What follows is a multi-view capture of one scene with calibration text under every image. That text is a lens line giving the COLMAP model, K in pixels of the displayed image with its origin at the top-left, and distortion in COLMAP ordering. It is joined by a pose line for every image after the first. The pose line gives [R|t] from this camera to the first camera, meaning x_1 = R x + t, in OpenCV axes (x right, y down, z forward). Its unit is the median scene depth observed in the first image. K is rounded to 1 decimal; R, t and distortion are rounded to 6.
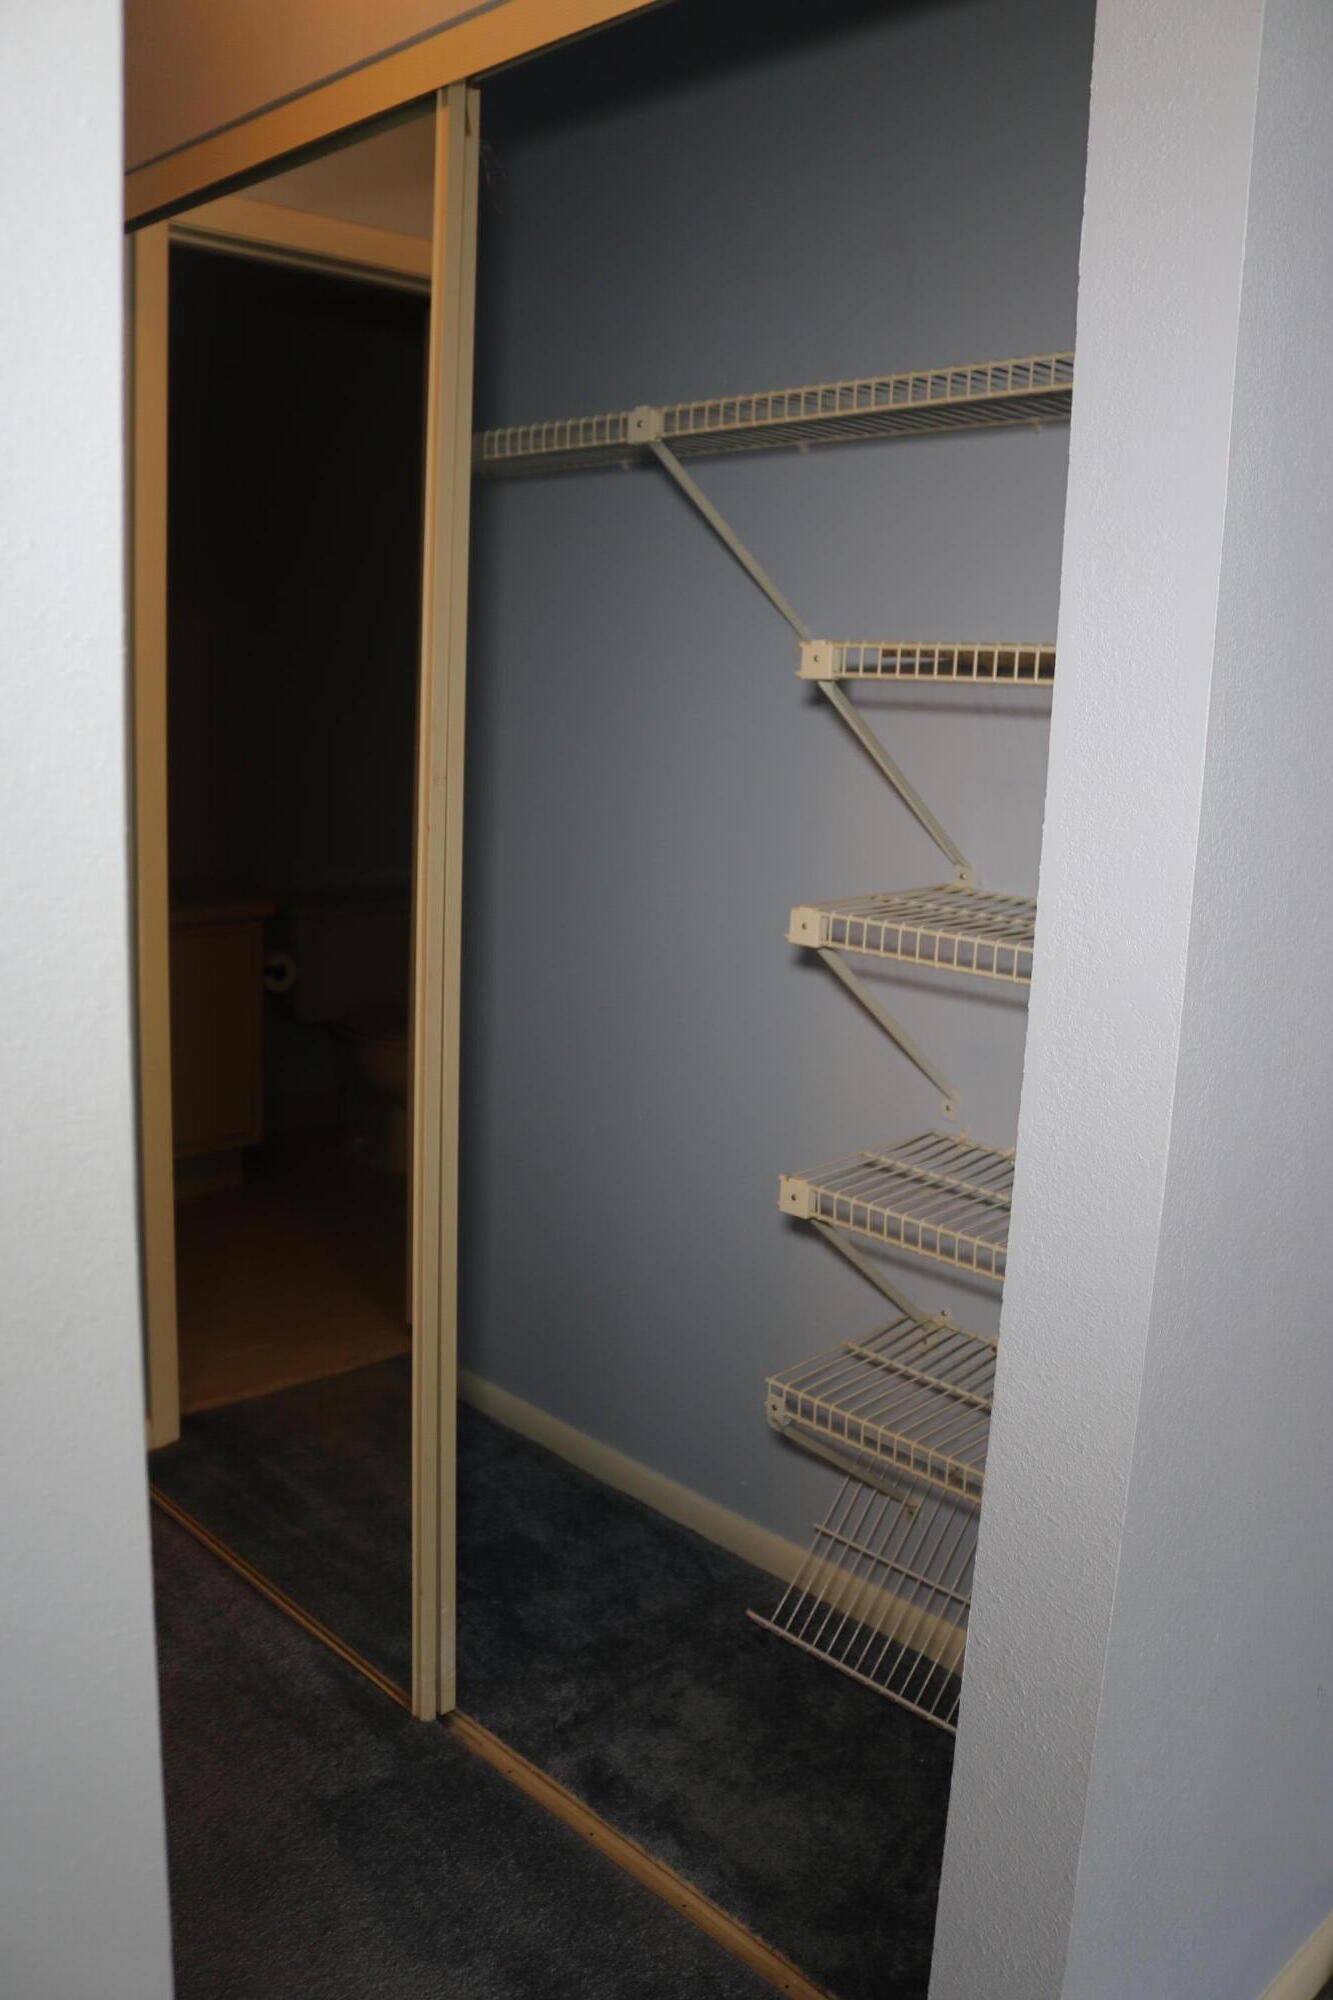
lens RADIAL K [[1650.1, 0, 655.3], [0, 1650.1, 1000.8], [0, 0, 1]] dist [-0.132750, 0.094414]
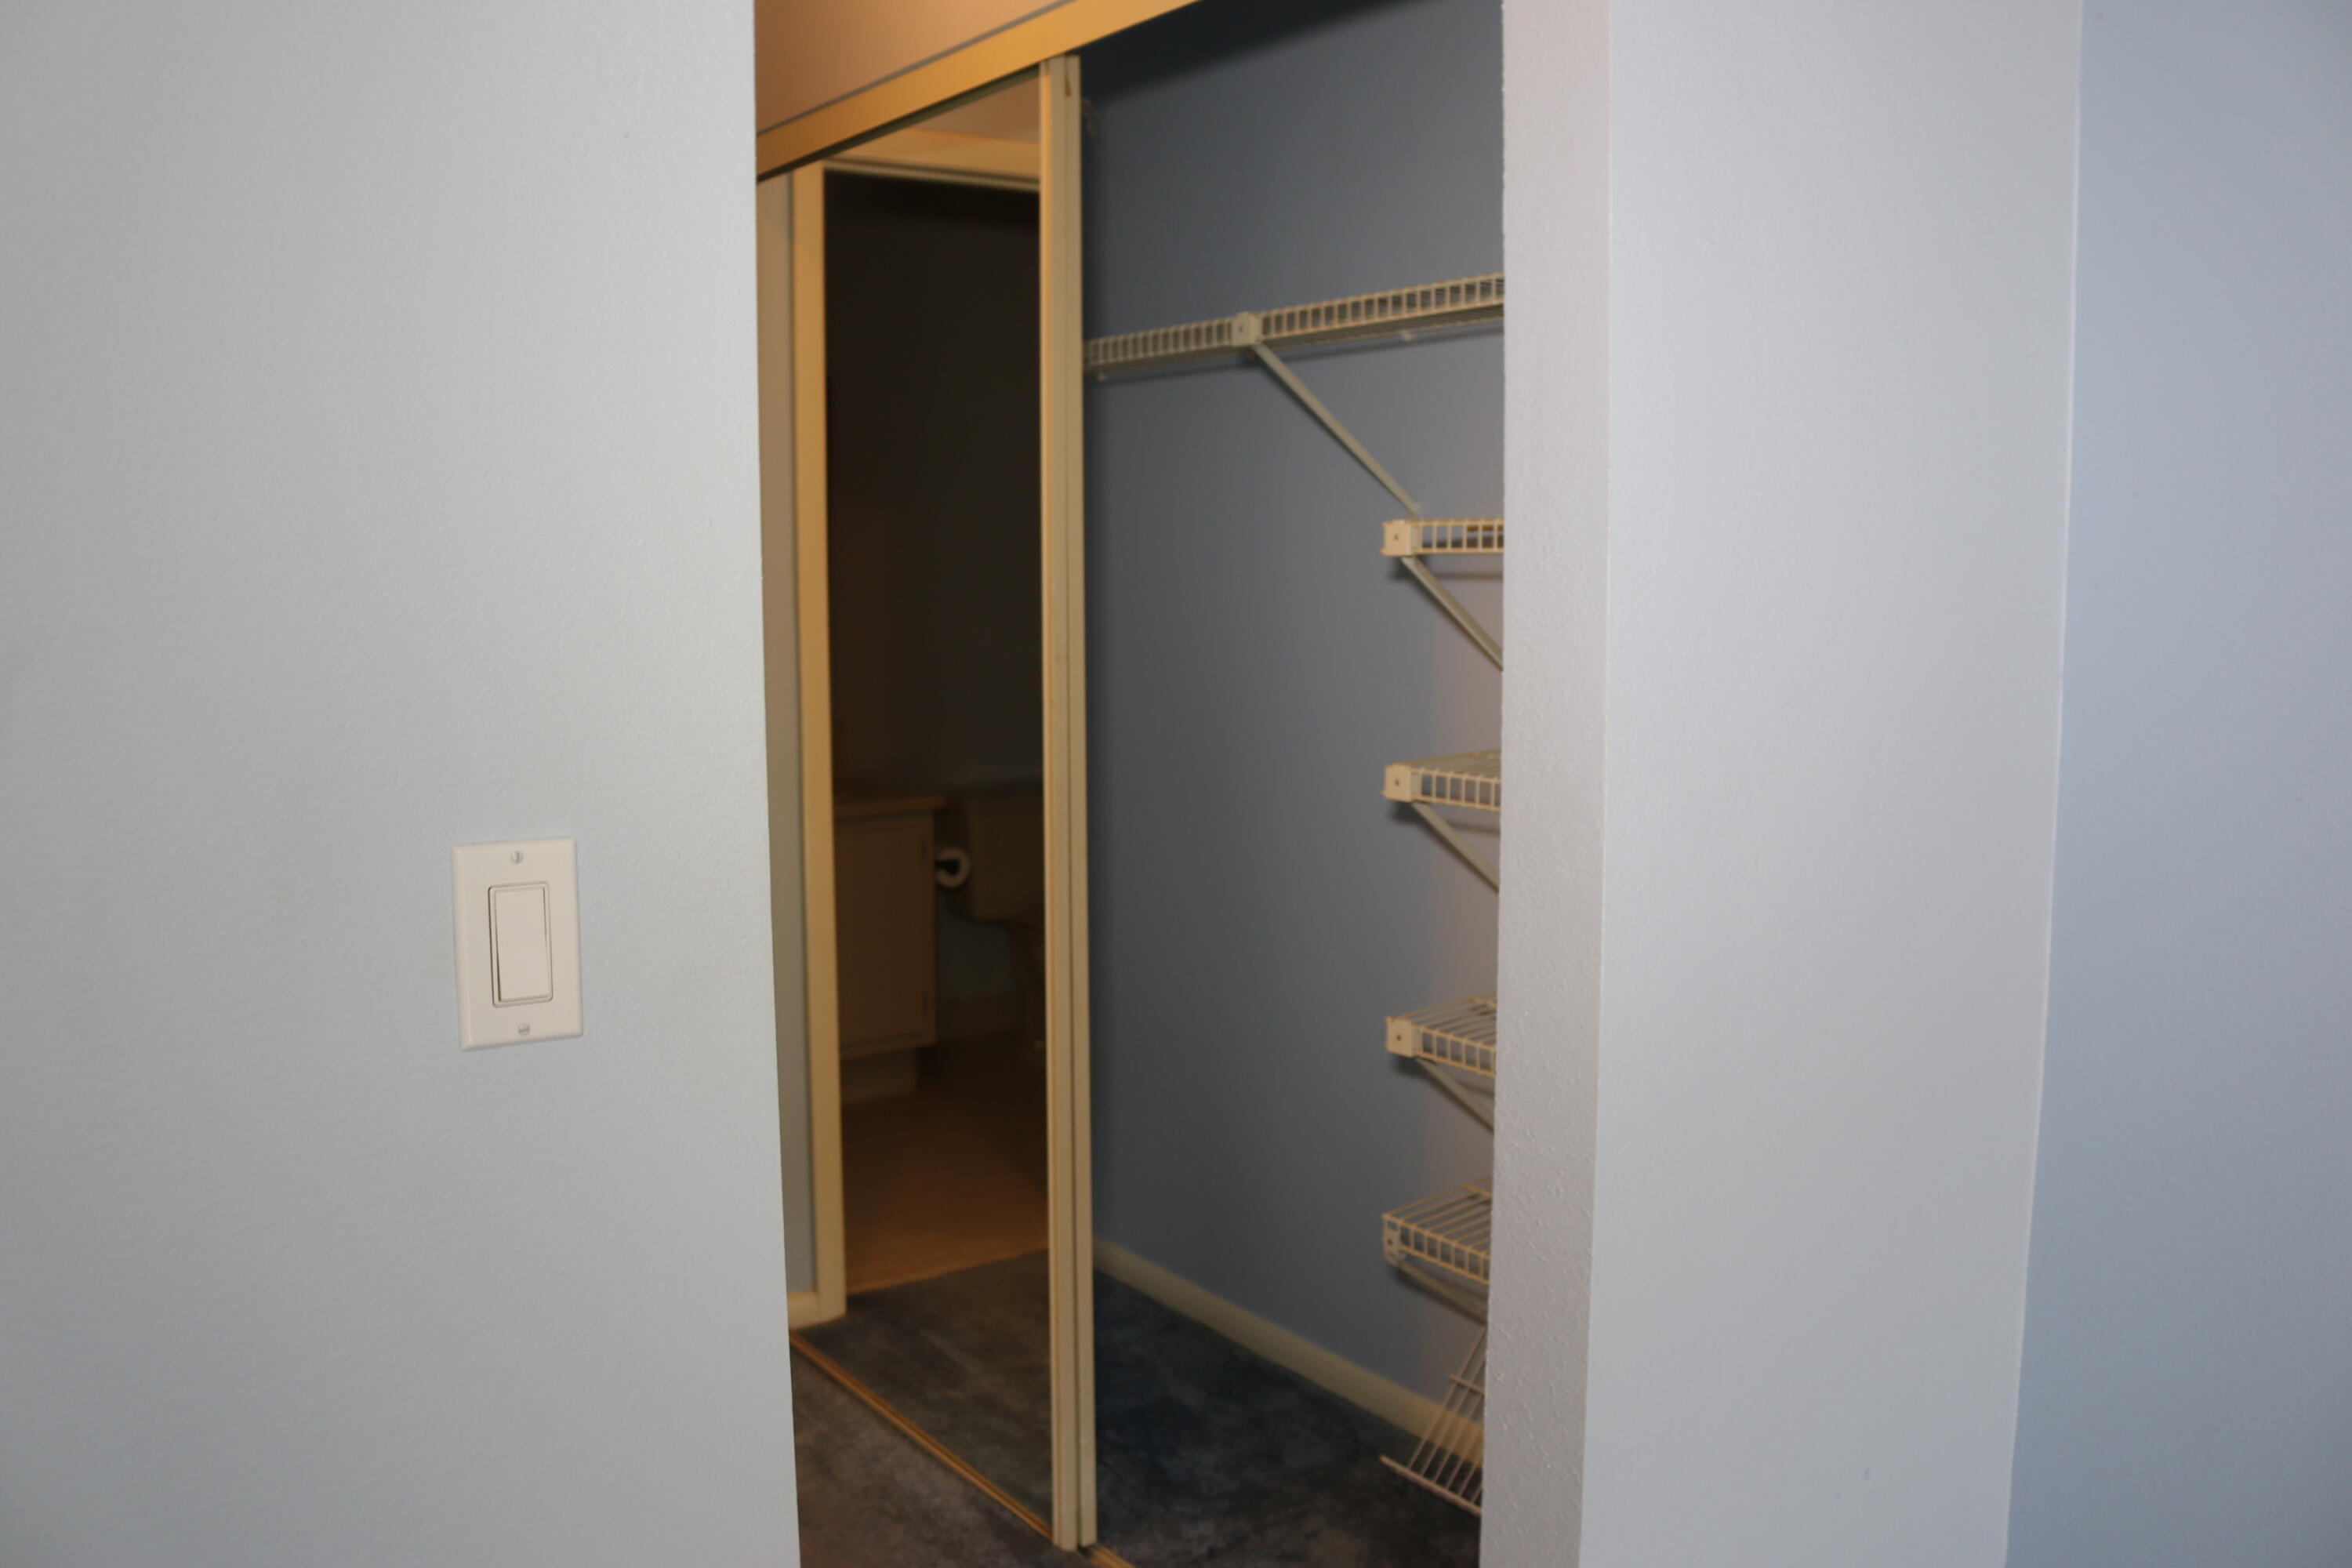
lens RADIAL K [[1940.5, 0, 1181.9], [0, 1940.5, 782.2], [0, 0, 1]] dist [-0.132750, 0.094414]
pose [[0.992273, -0.025671, -0.121389, 0.097739], [0.016511, 0.996981, -0.075869, 0.045930], [0.122970, 0.073278, 0.989701, -0.259557]]
